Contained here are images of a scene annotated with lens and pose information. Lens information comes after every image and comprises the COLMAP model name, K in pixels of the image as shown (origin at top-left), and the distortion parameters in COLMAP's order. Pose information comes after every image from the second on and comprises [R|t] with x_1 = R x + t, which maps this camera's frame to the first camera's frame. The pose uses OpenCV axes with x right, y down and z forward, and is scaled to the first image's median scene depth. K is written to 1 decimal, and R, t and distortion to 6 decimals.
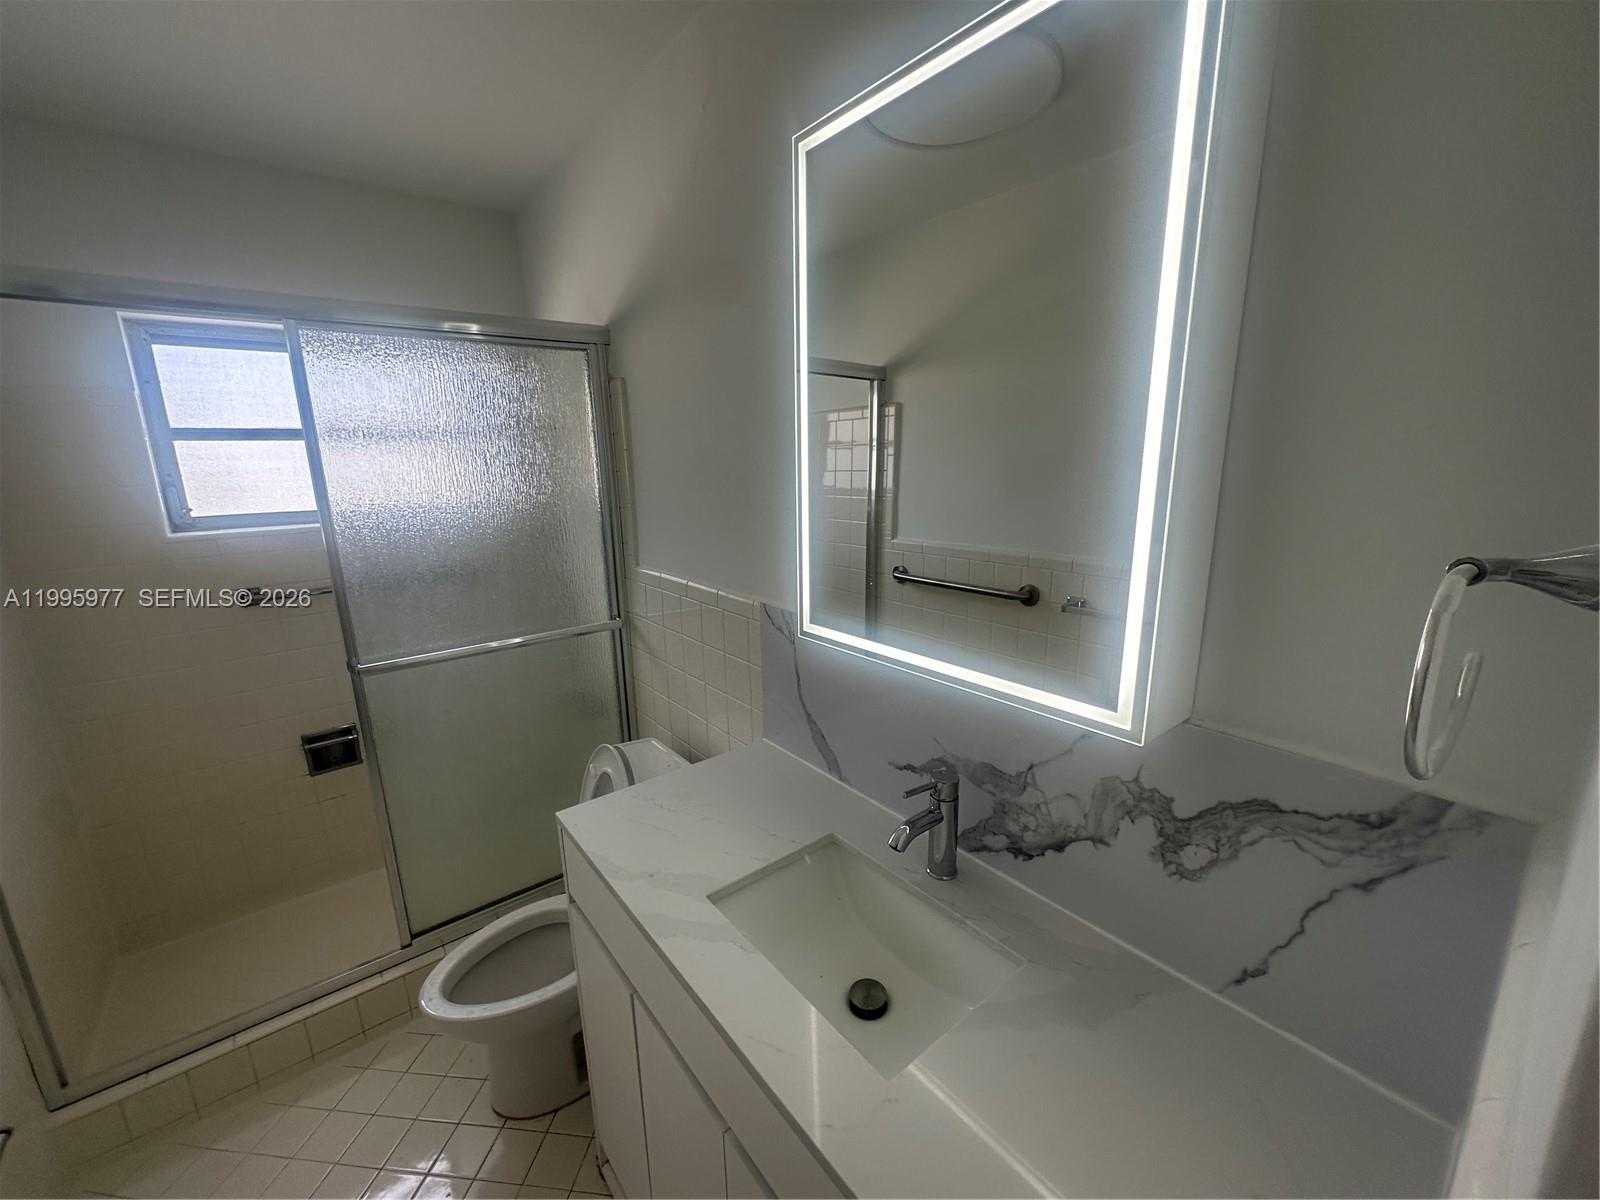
lens RADIAL K [[638.2, 0, 799.1], [0, 638.2, 601.5], [0, 0, 1]] dist [-0.002735, -0.000051]
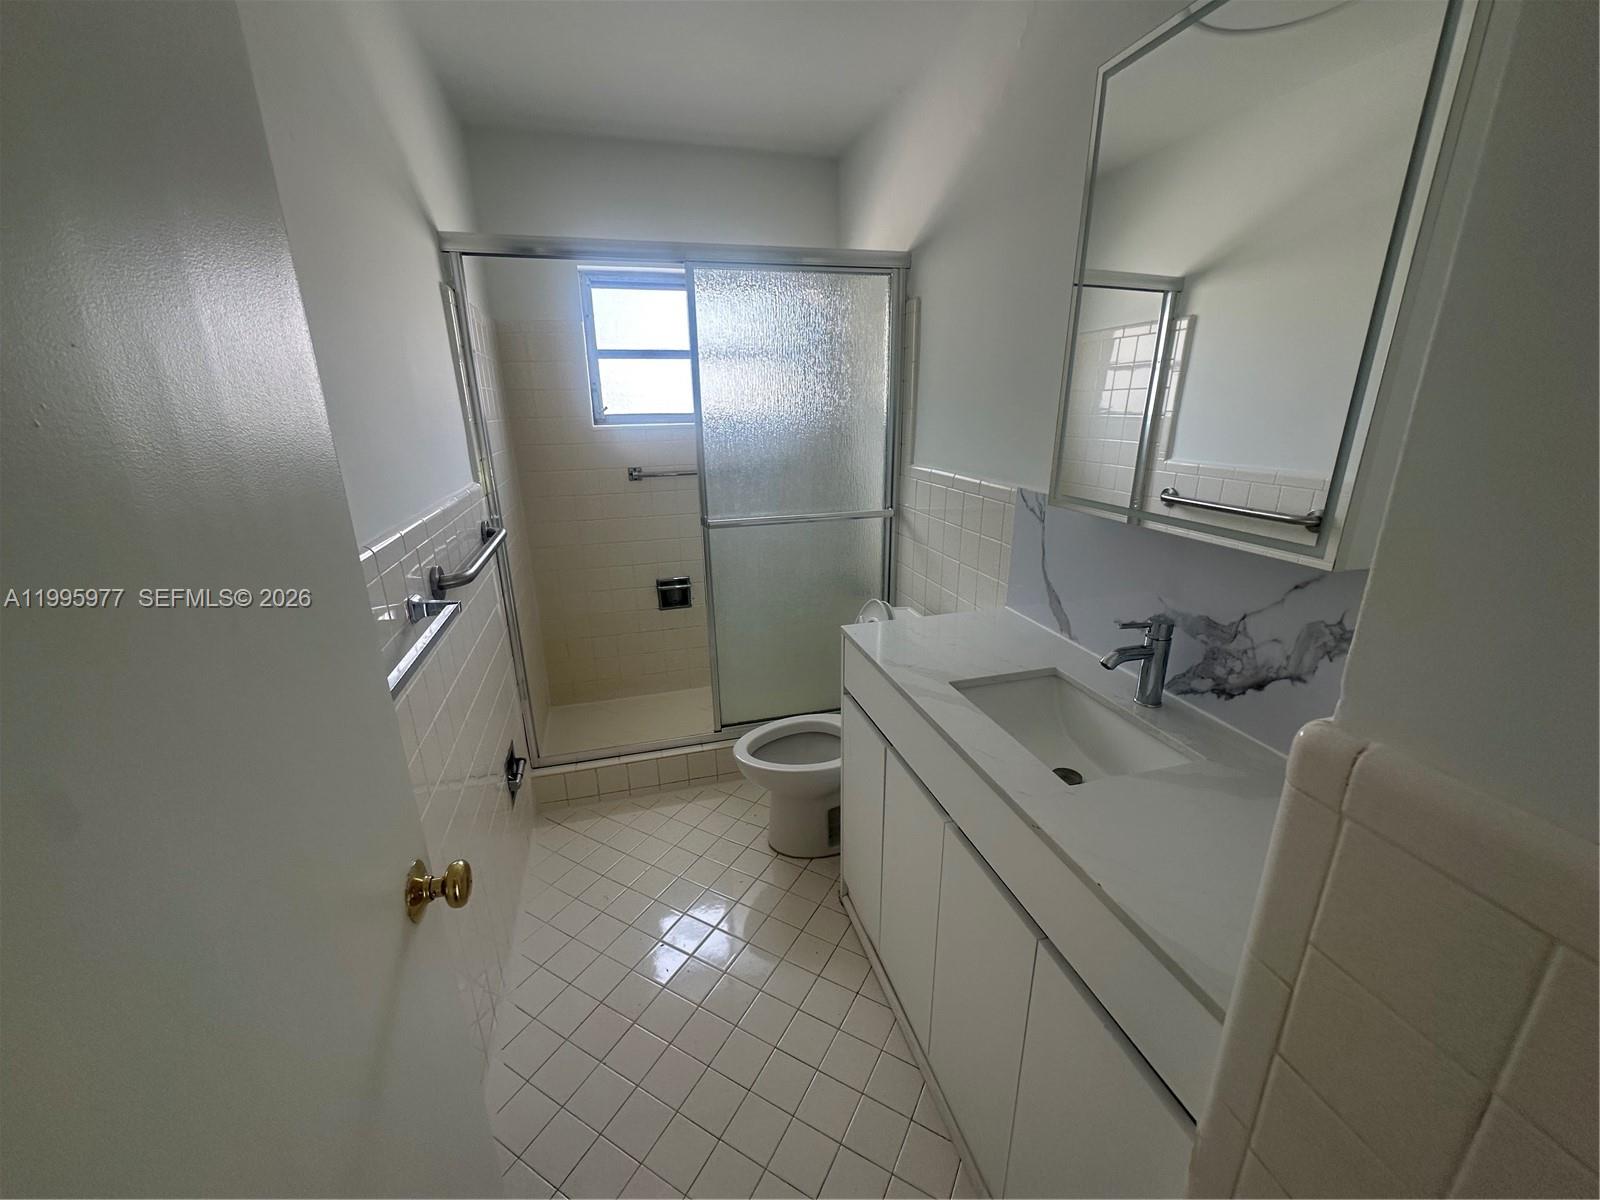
lens RADIAL K [[638.2, 0, 802.0], [0, 638.2, 600.2], [0, 0, 1]] dist [-0.002735, -0.000051]
pose [[0.922867, 0.125626, -0.364052, 0.021093], [-0.092876, 0.989999, 0.106186, 0.096014], [0.373751, -0.064184, 0.925306, -0.198610]]
